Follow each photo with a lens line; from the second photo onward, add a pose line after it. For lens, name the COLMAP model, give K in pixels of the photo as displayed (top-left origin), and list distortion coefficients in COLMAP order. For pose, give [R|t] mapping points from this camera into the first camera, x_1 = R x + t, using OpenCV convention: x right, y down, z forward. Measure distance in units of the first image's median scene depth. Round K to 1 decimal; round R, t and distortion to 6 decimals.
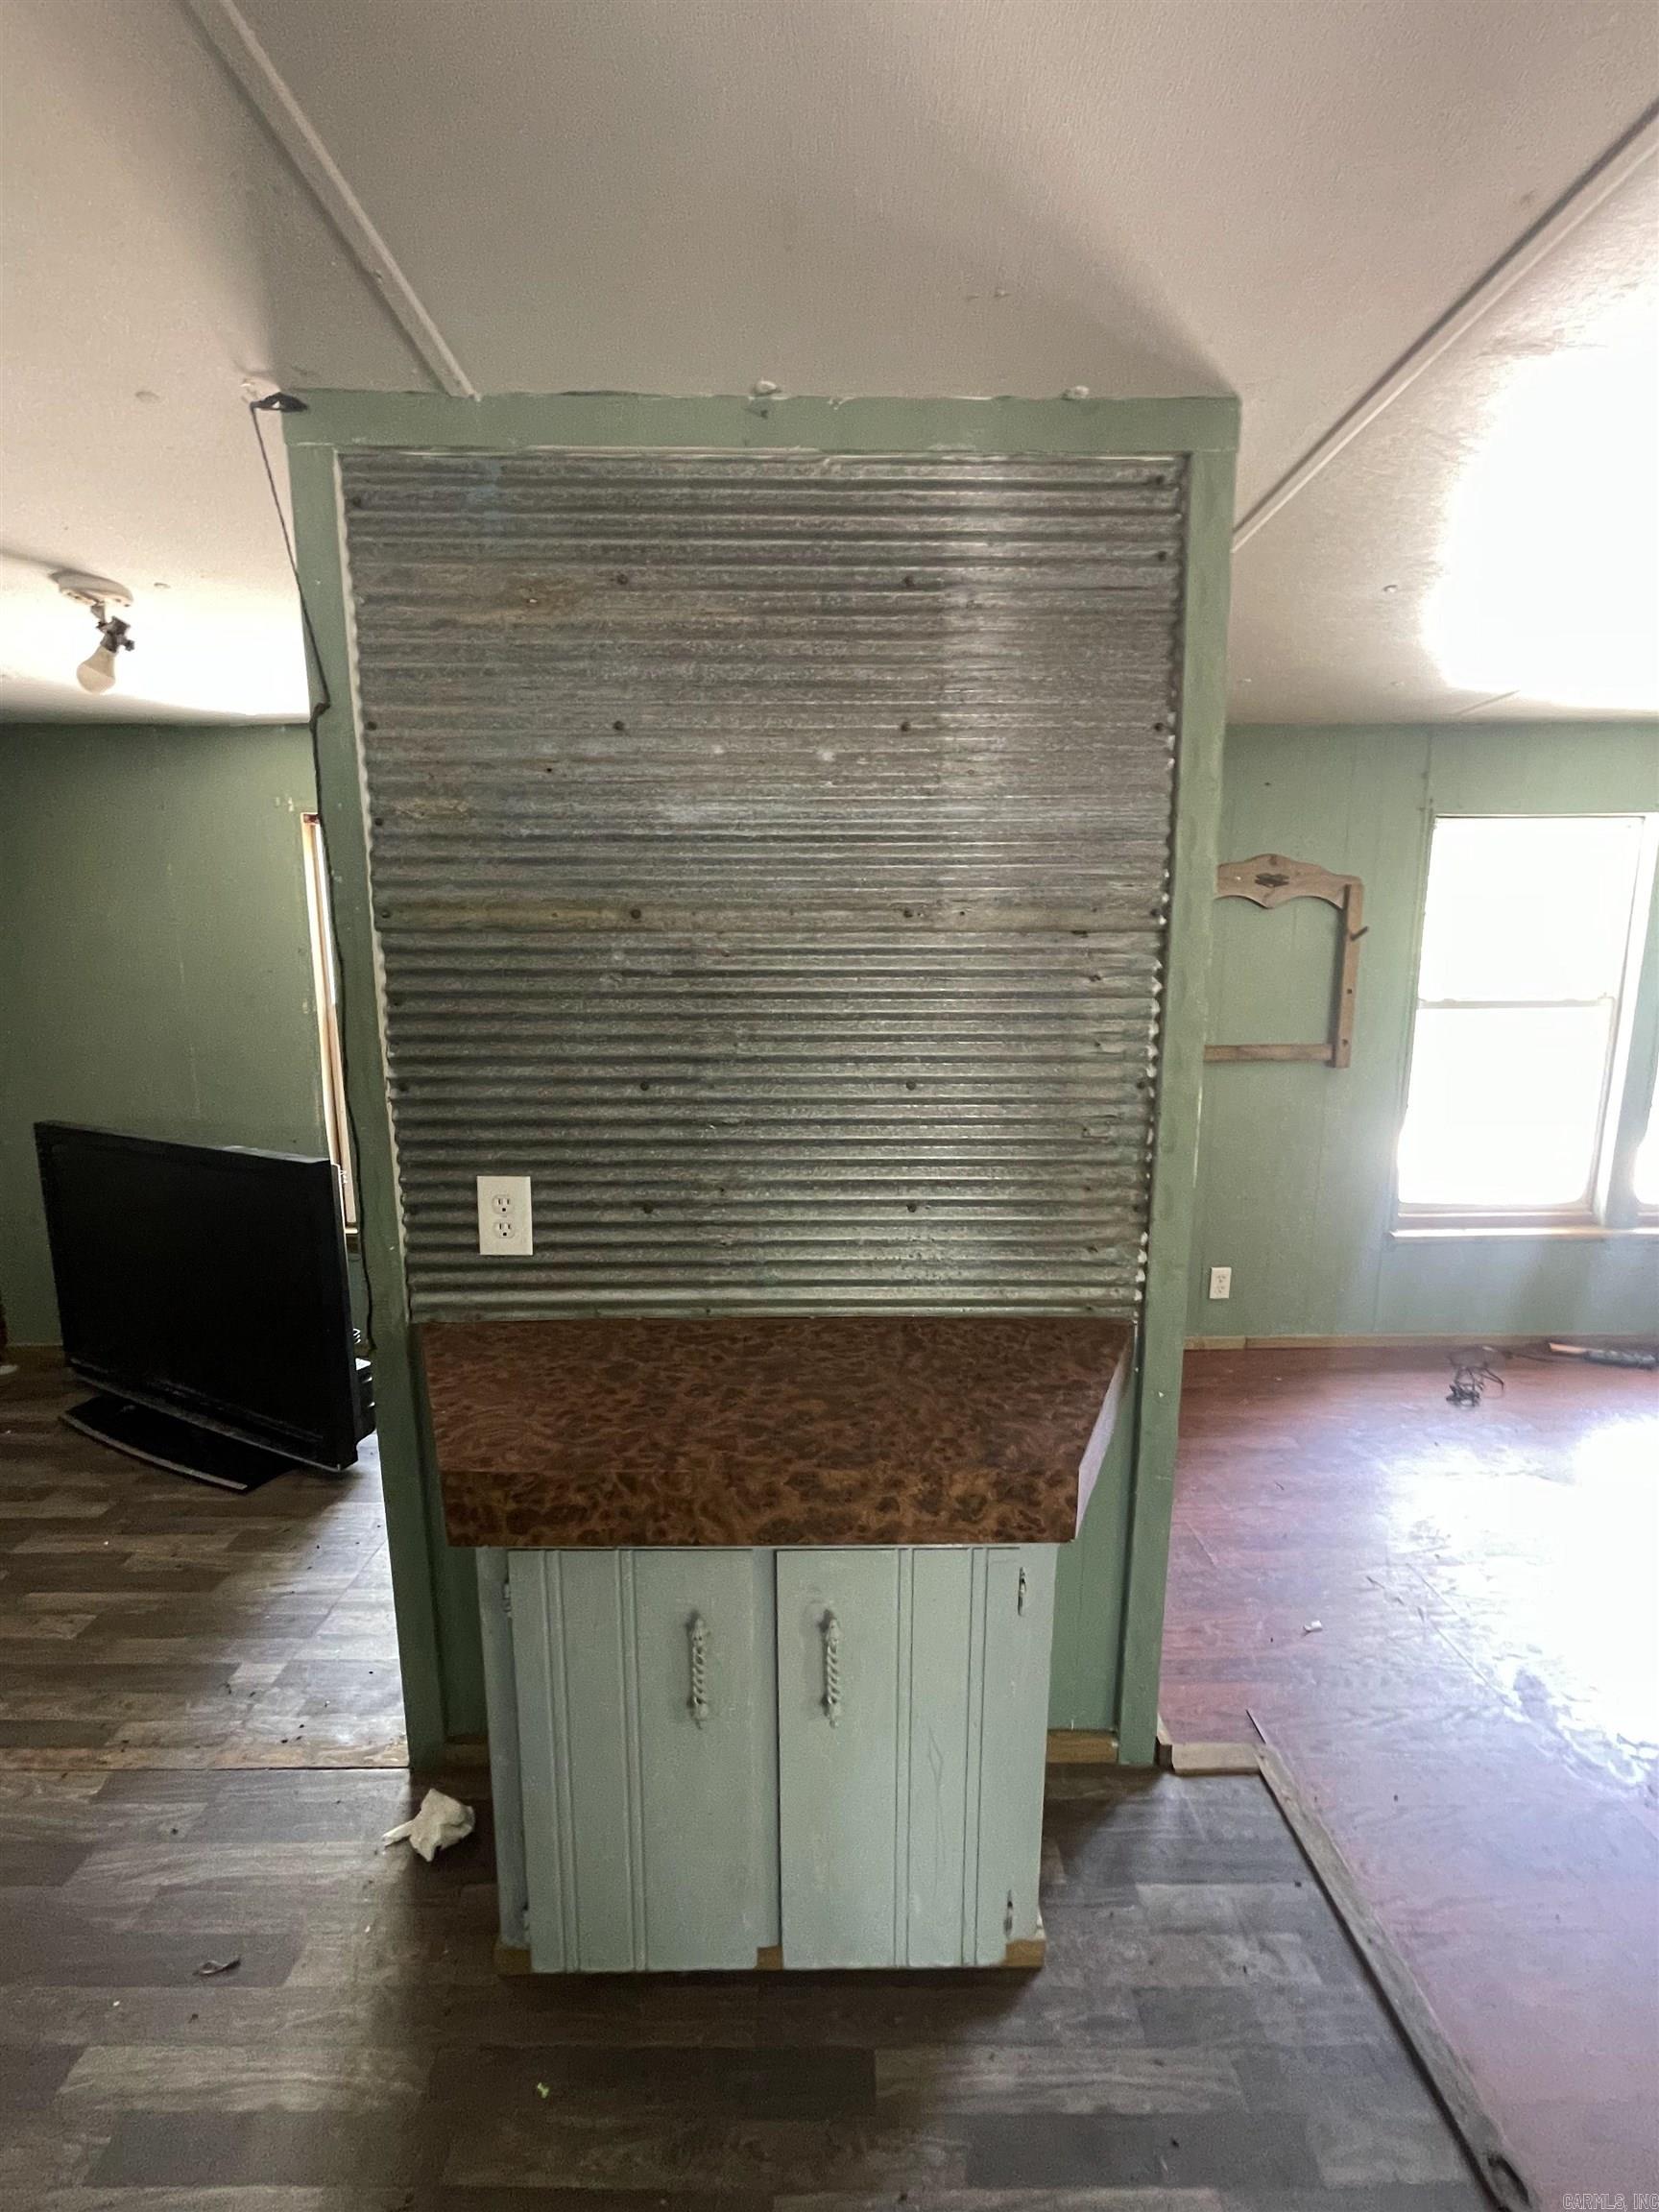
lens RADIAL K [[910.5, 0, 844.2], [0, 910.5, 1108.1], [0, 0, 1]] dist [-0.000262, -0.000153]
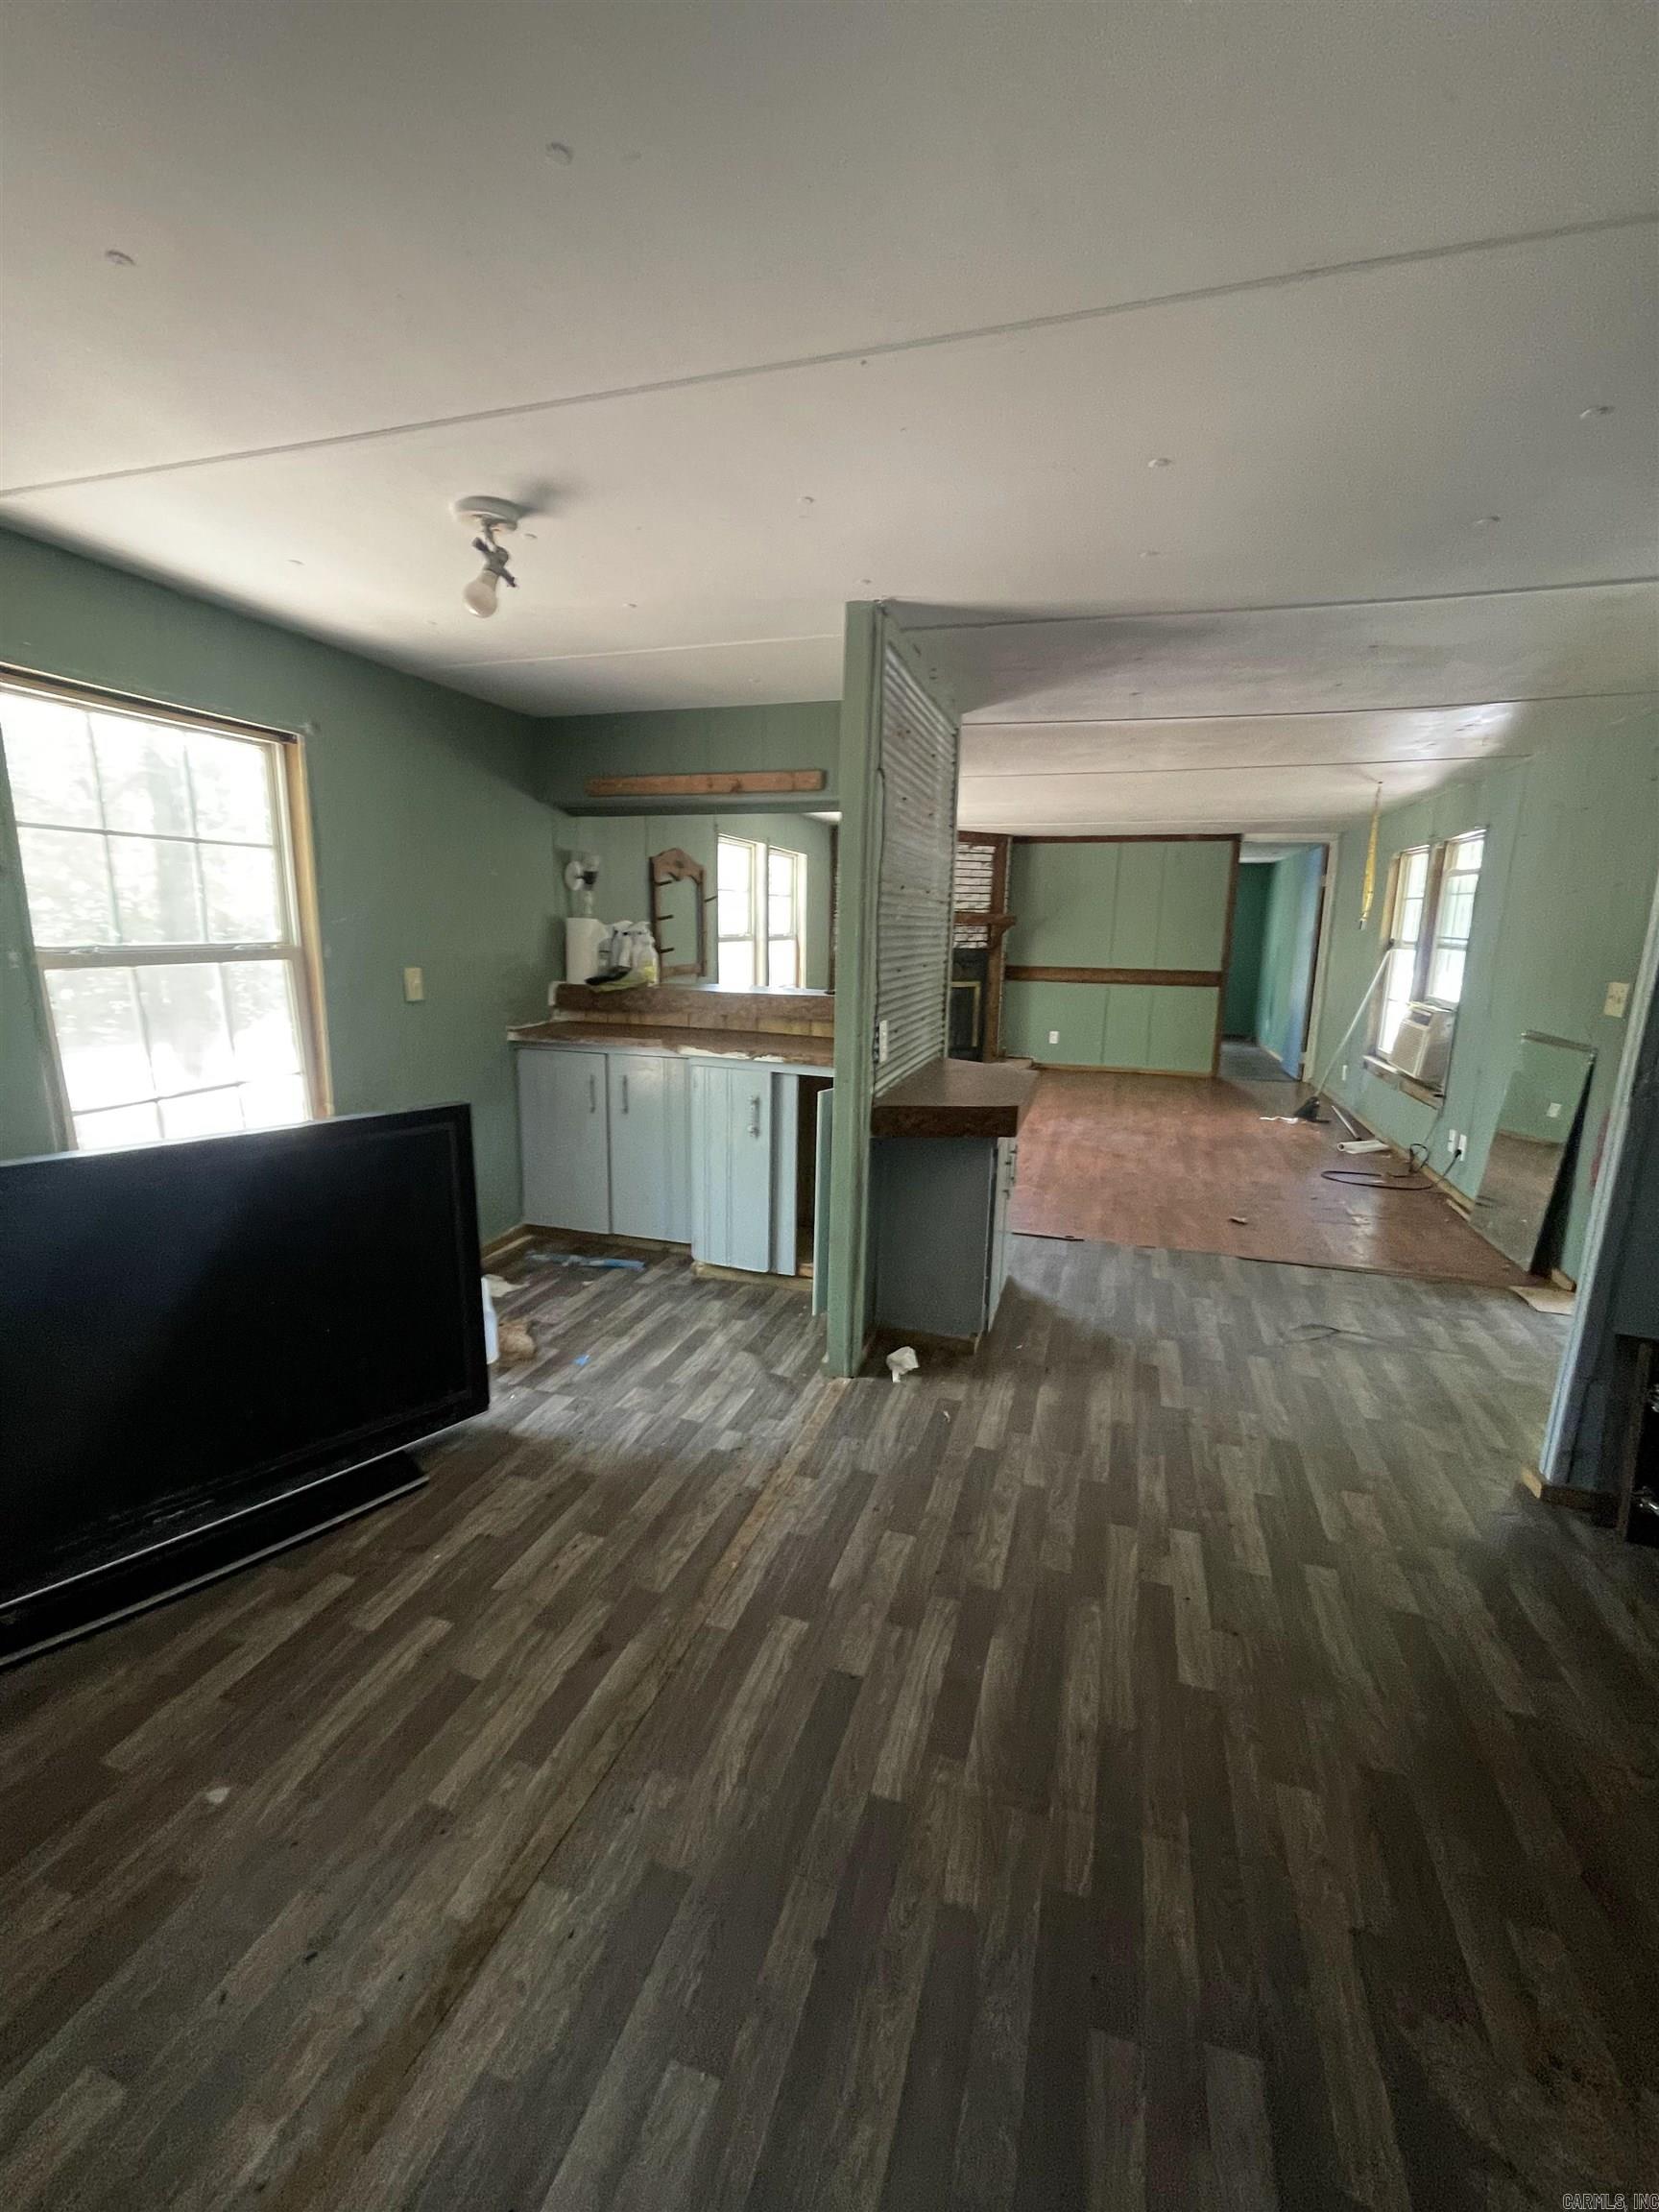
lens RADIAL K [[893.5, 0, 860.7], [0, 893.5, 1108.9], [0, 0, 1]] dist [0.014735, -0.003194]
pose [[0.293129, -0.189486, 0.937107, -1.034680], [0.141422, 0.977974, 0.153513, -0.017293], [-0.945555, 0.087529, 0.313470, 0.216383]]
